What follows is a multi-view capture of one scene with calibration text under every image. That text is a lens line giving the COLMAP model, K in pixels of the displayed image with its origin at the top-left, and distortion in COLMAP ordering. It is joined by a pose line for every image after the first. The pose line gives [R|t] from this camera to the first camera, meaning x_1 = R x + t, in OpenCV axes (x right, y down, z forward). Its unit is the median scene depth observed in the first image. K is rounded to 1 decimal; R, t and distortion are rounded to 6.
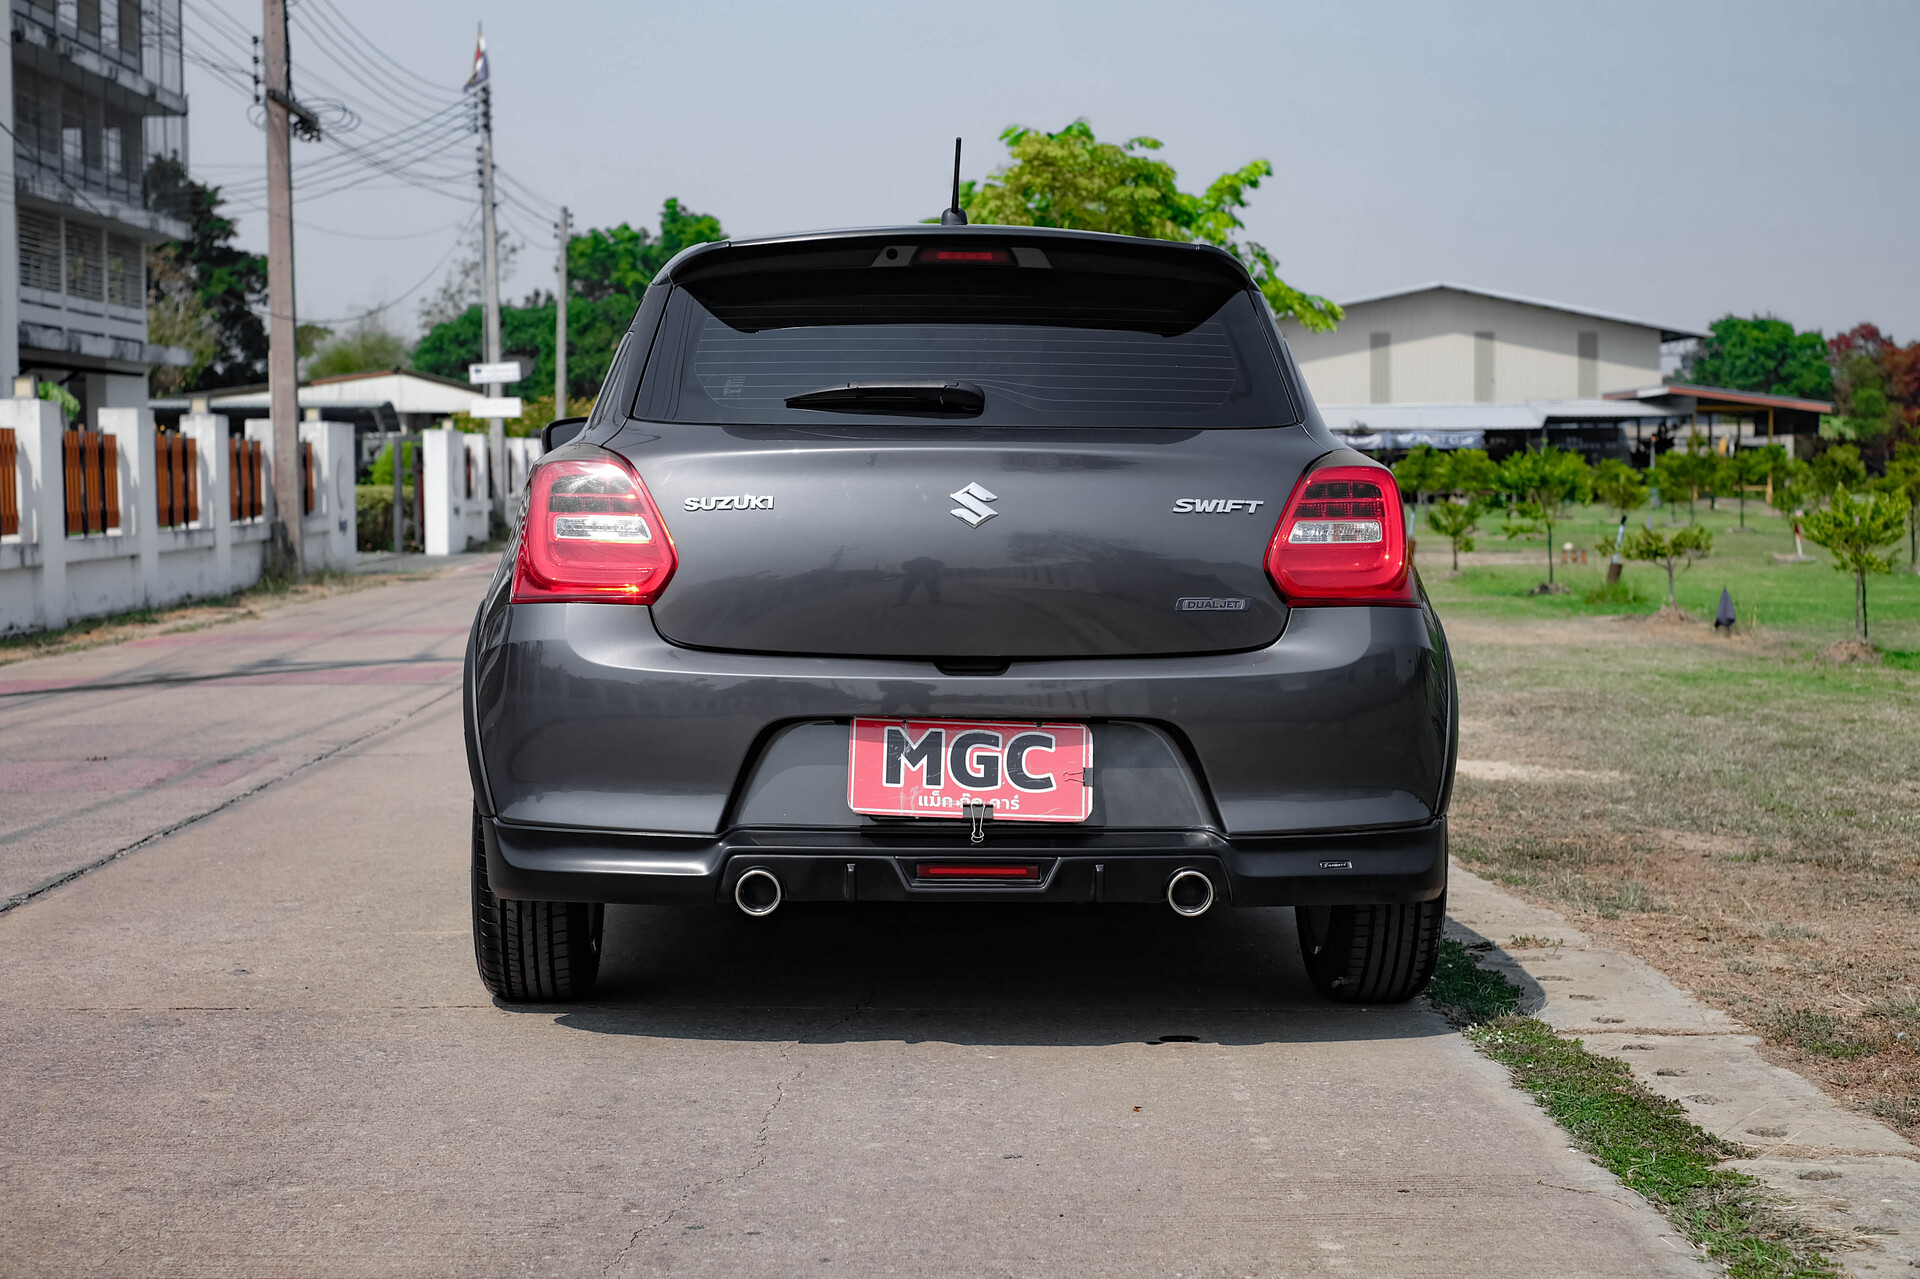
lens RADIAL K [[3063.4, 0, 962.0], [0, 3063.4, 646.9], [0, 0, 1]] dist [-0.056036, 0.000000]
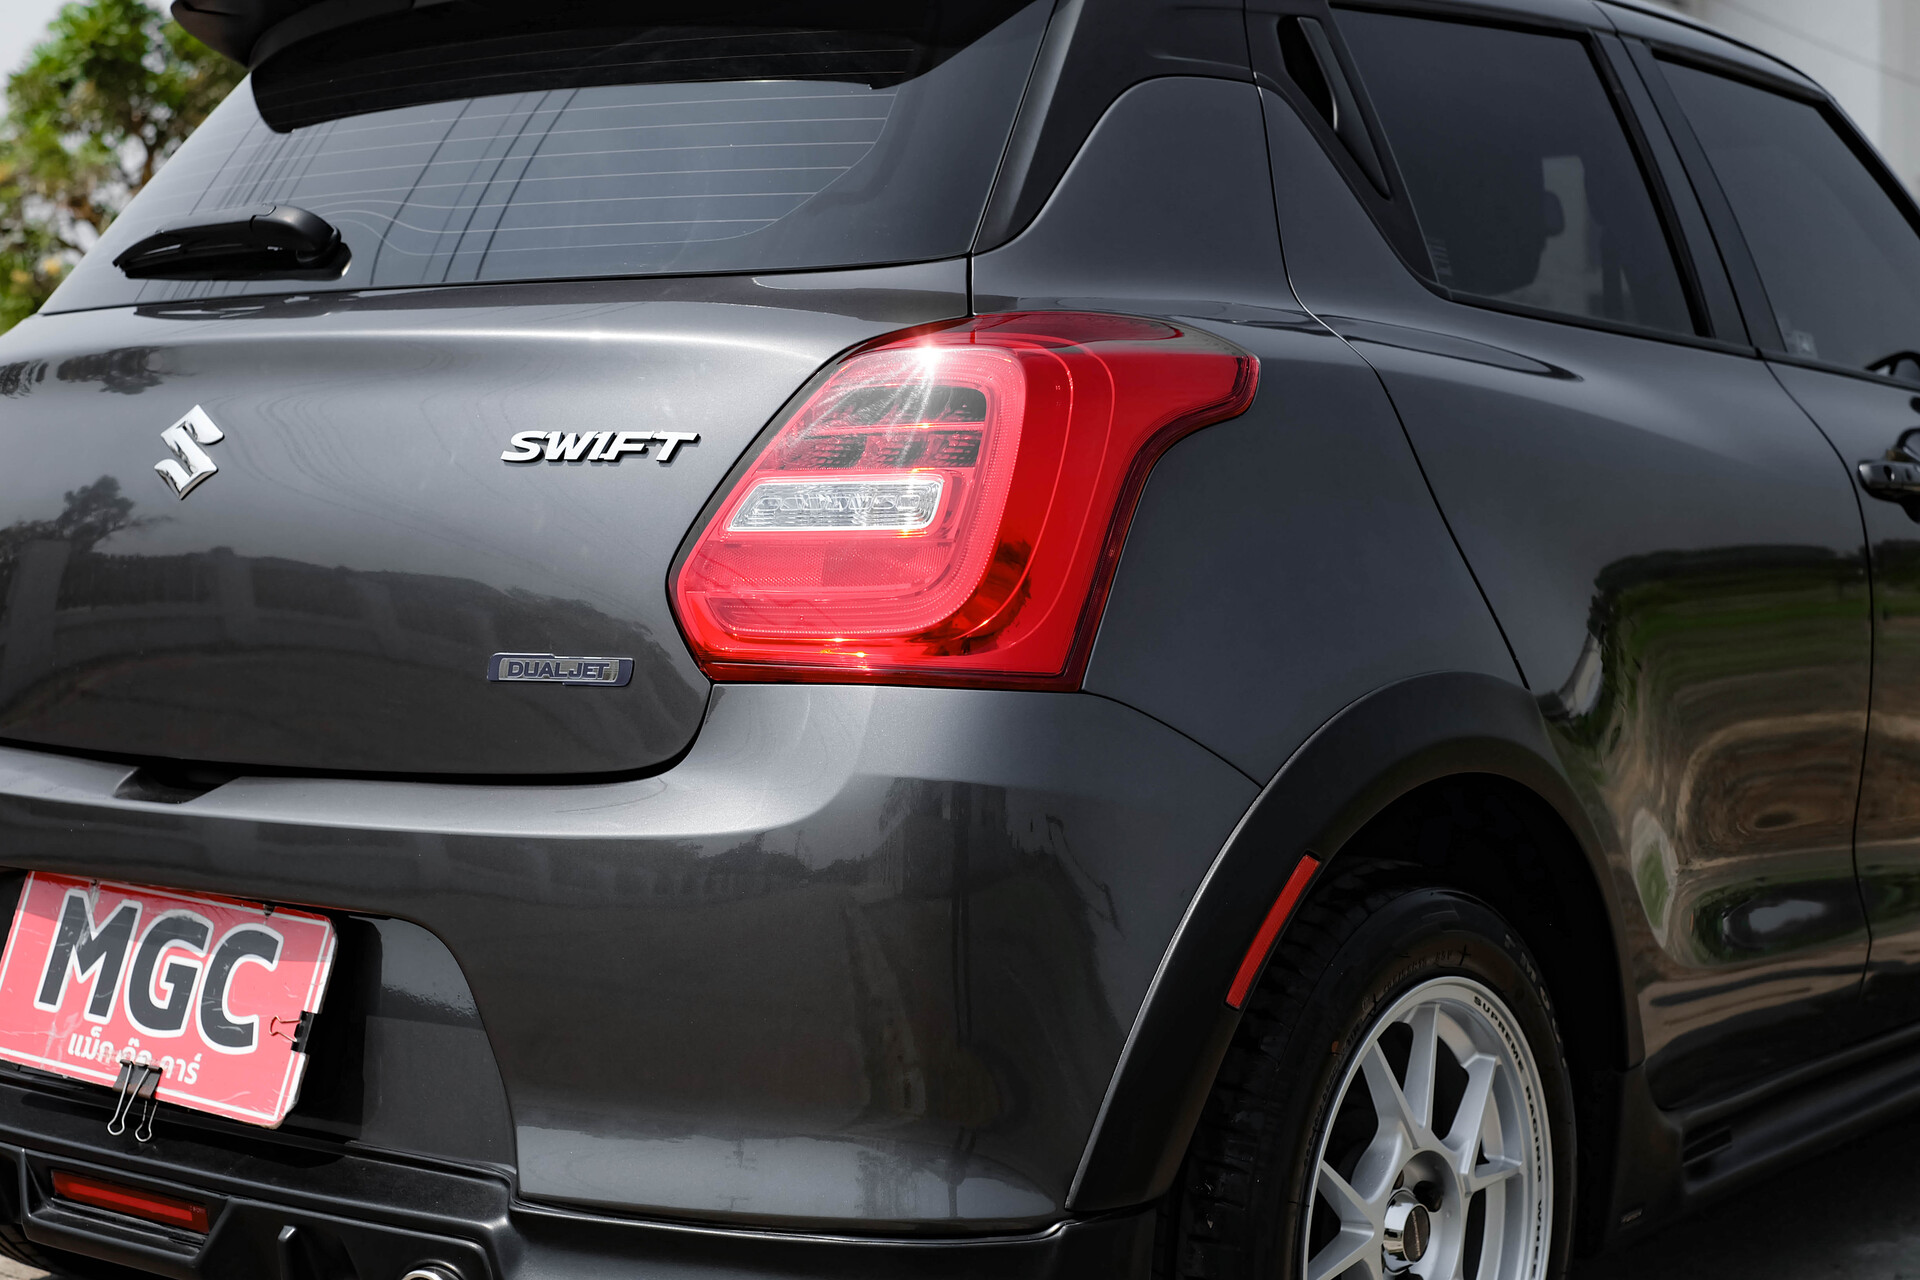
lens RADIAL K [[3063.4, 0, 954.8], [0, 3063.4, 642.2], [0, 0, 1]] dist [-0.056036, 0.000000]
pose [[0.761585, 0.025783, -0.647552, 0.401123], [-0.023400, 0.999651, 0.012281, -0.023945], [0.647643, 0.005800, 0.761922, 0.685859]]
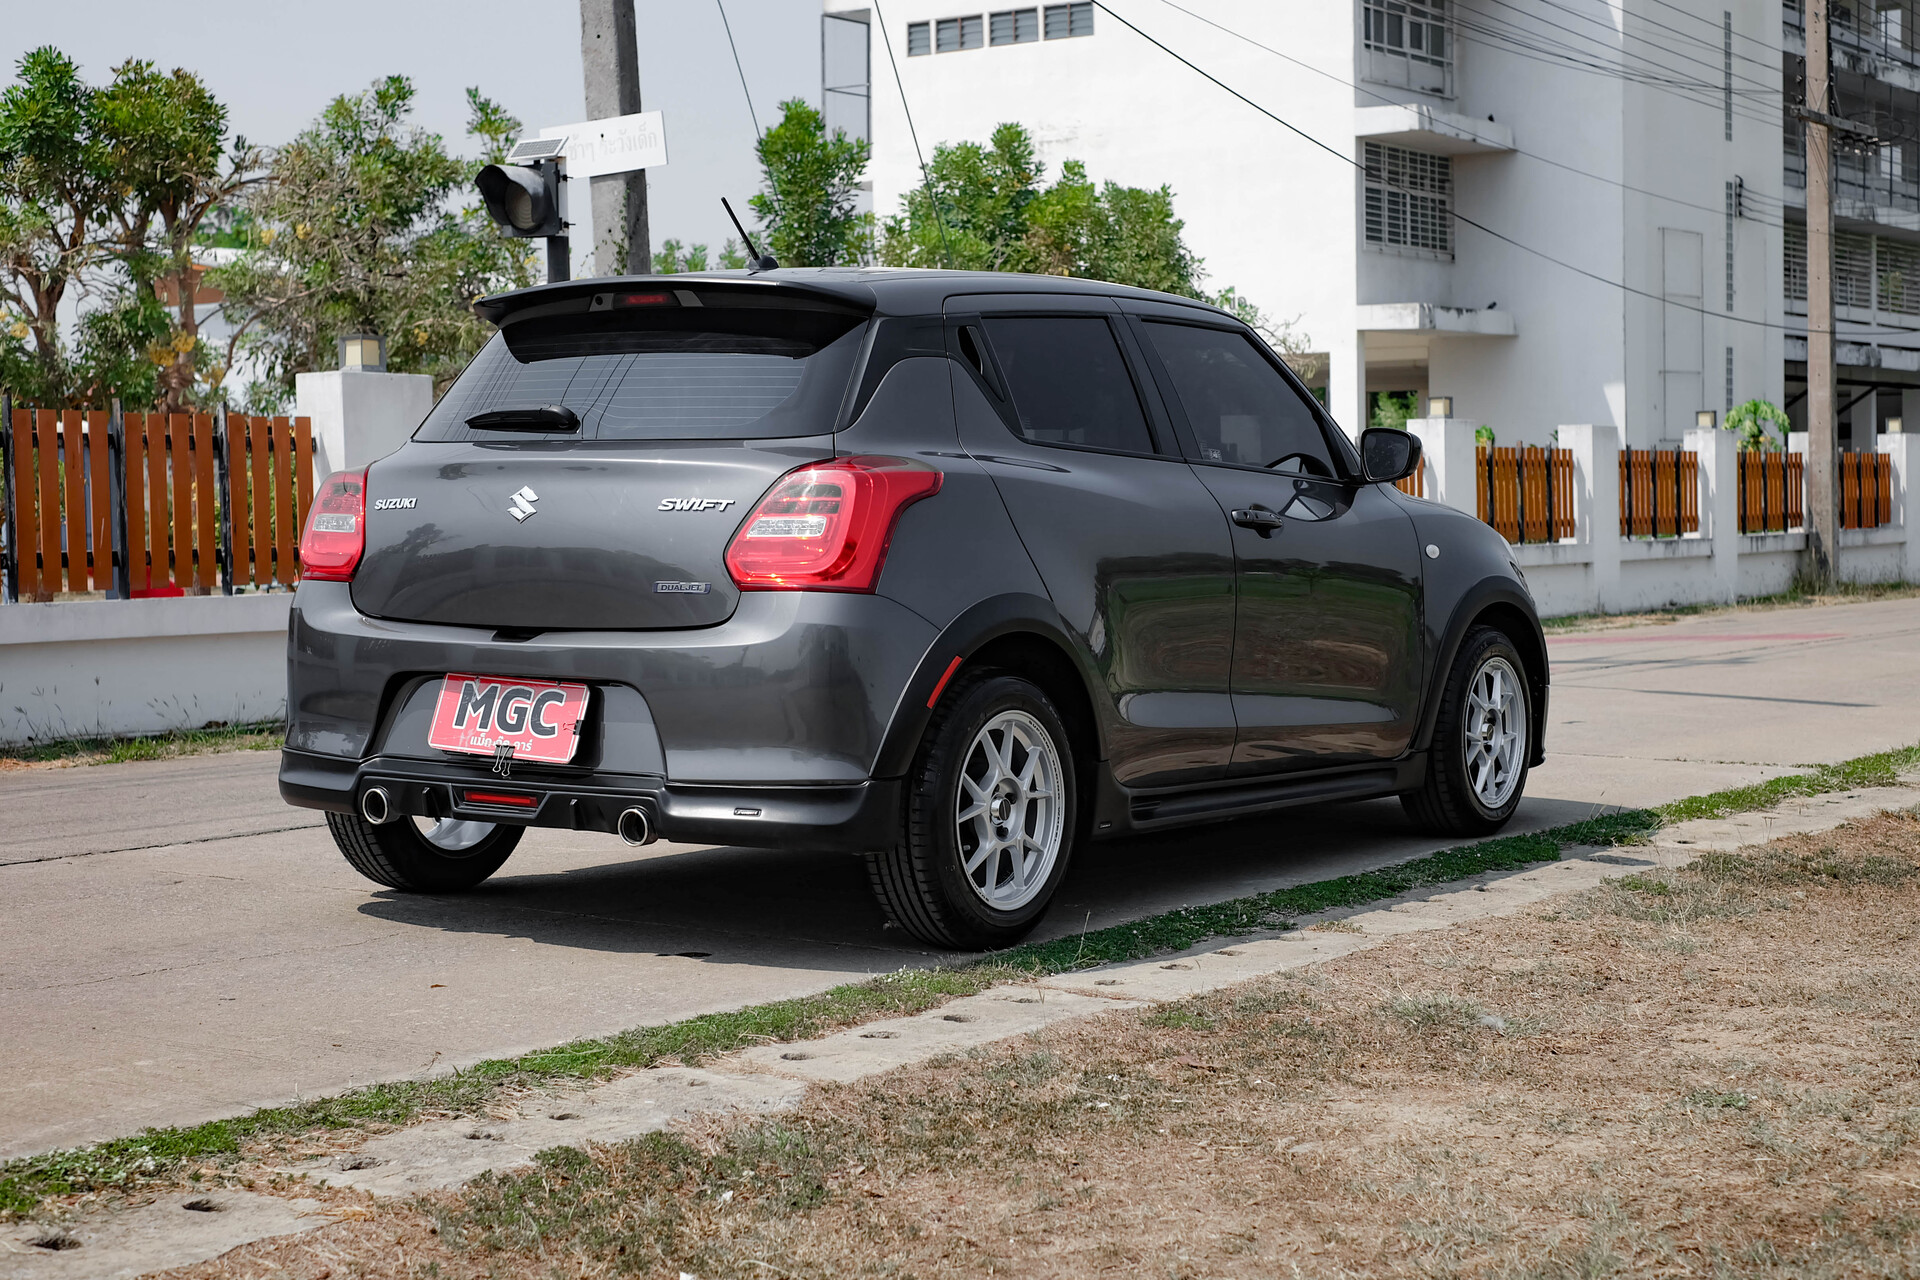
lens RADIAL K [[3063.4, 0, 968.6], [0, 3063.4, 633.8], [0, 0, 1]] dist [-0.056036, 0.000000]
pose [[0.803145, 0.022521, -0.595358, 0.858254], [-0.027838, 0.999612, 0.000259, 0.000619], [0.595133, 0.016365, 0.803461, 0.111038]]
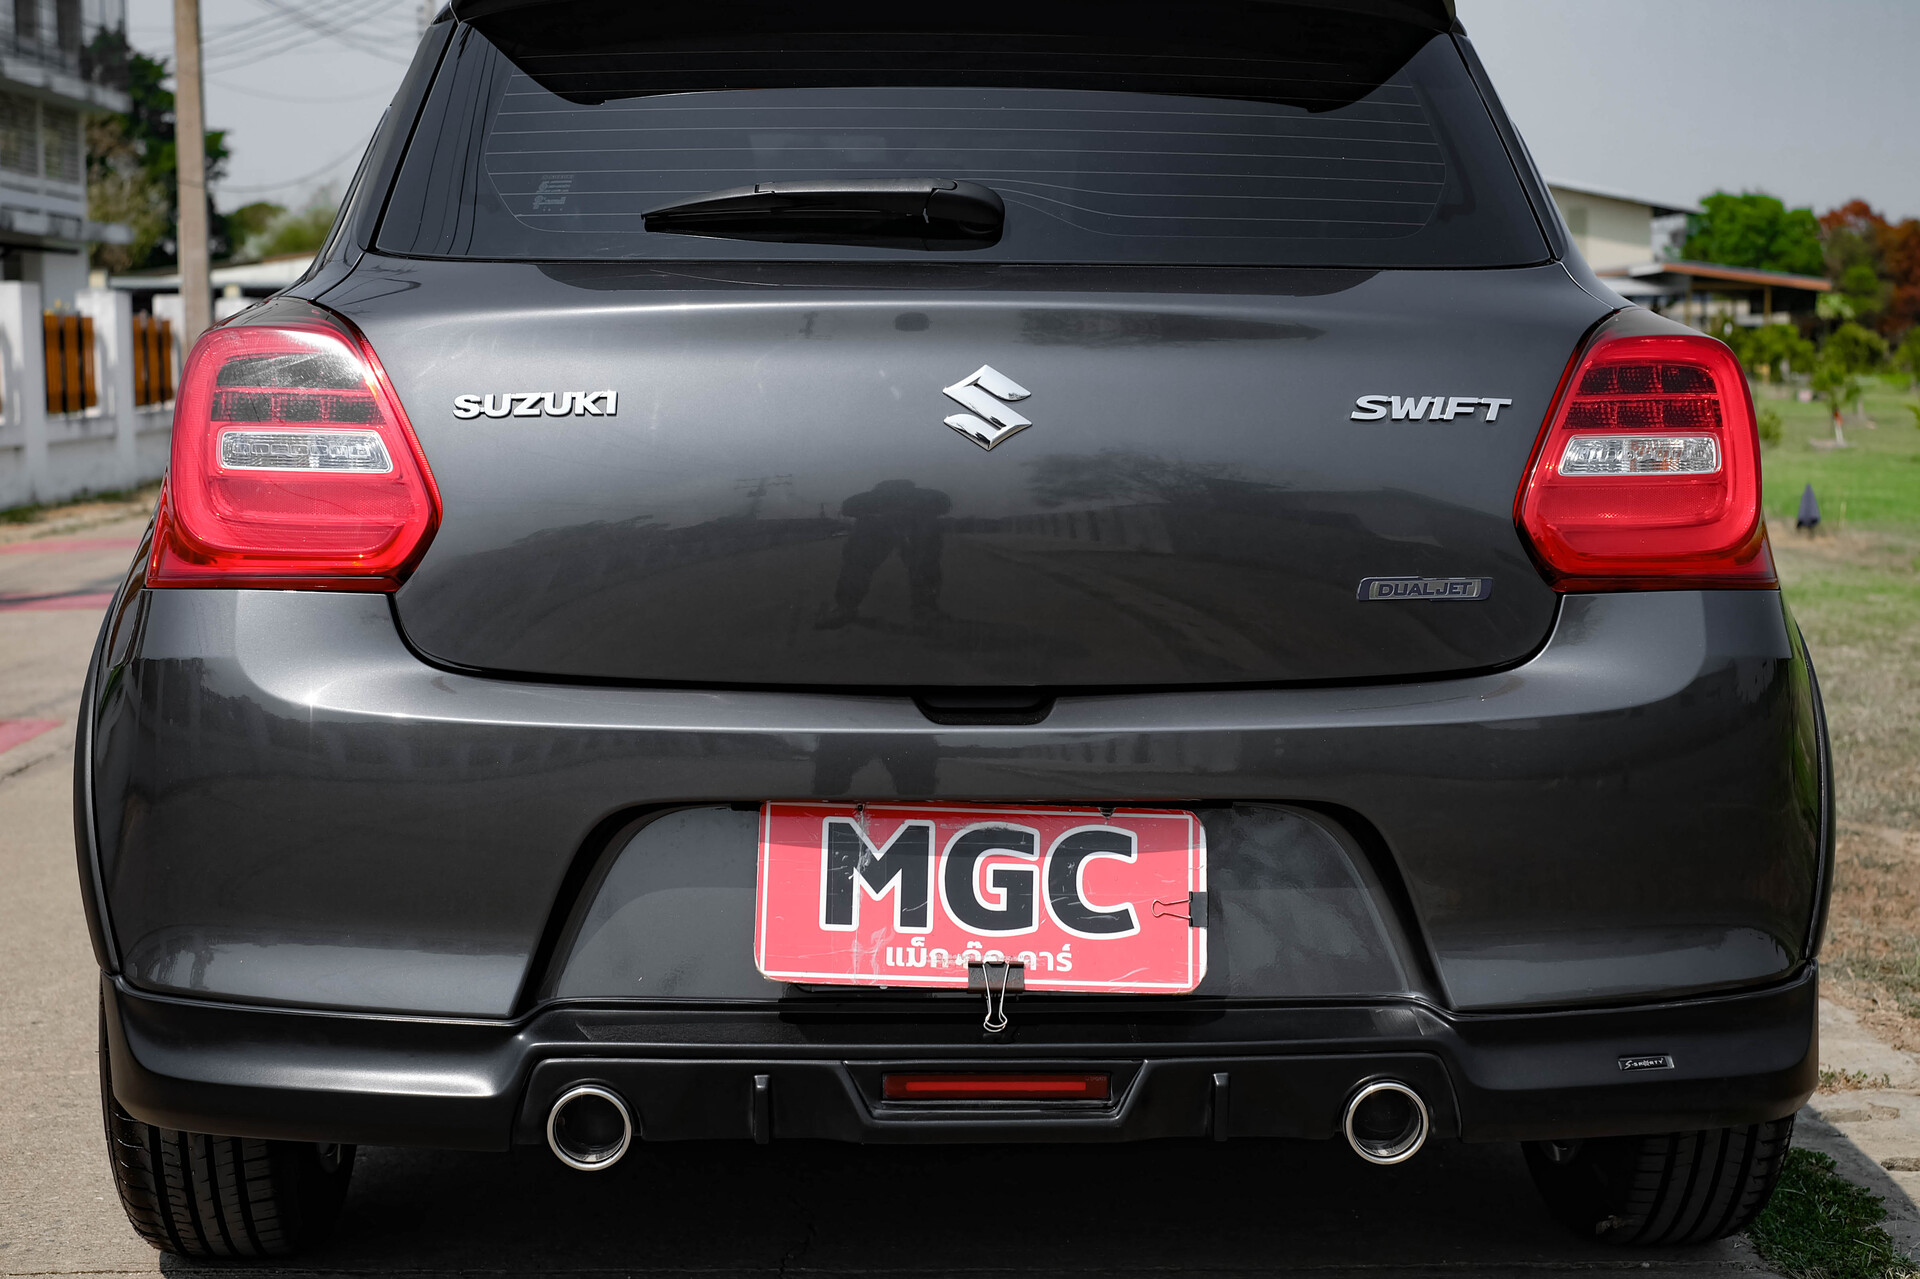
lens RADIAL K [[3063.4, 0, 961.0], [0, 3063.4, 637.2], [0, 0, 1]] dist [-0.056036, 0.000000]
pose [[0.999956, -0.002056, 0.009121, -0.005578], [0.001730, 0.999364, 0.035609, -0.024259], [-0.009188, -0.035592, 0.999324, 0.444346]]
